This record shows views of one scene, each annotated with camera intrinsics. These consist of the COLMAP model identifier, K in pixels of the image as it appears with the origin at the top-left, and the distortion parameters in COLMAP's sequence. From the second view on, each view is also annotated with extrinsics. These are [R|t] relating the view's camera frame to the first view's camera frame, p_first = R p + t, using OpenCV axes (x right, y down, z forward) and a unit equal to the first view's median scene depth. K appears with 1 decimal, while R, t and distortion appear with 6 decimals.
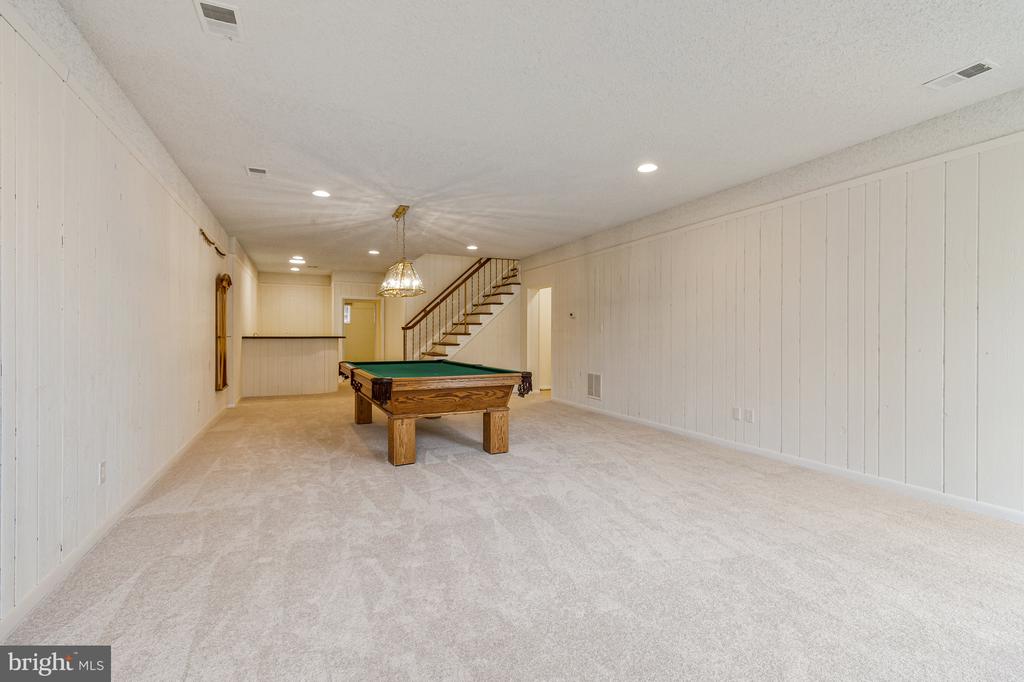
lens RADIAL K [[480.4, 0, 515.1], [0, 480.4, 338.6], [0, 0, 1]] dist [0.000414, 0.000601]
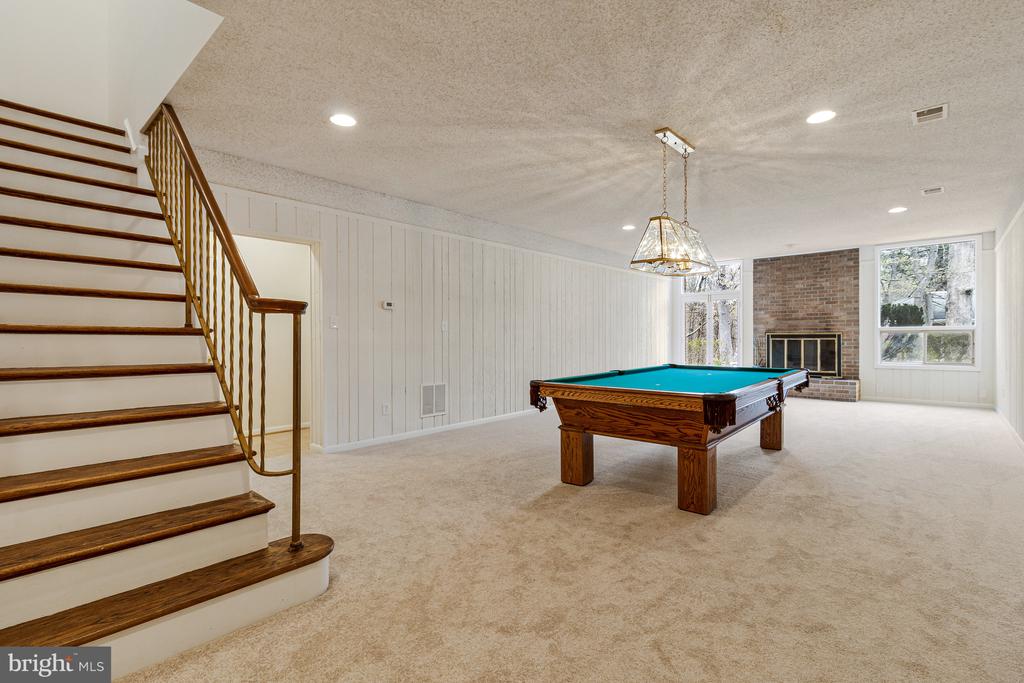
lens RADIAL K [[480.4, 0, 515.7], [0, 480.4, 338.1], [0, 0, 1]] dist [0.000414, 0.000601]
pose [[-0.407823, -0.005620, 0.913044, -0.738912], [0.002405, 0.999971, 0.007229, -0.009165], [-0.913058, 0.005144, -0.407798, 1.463803]]
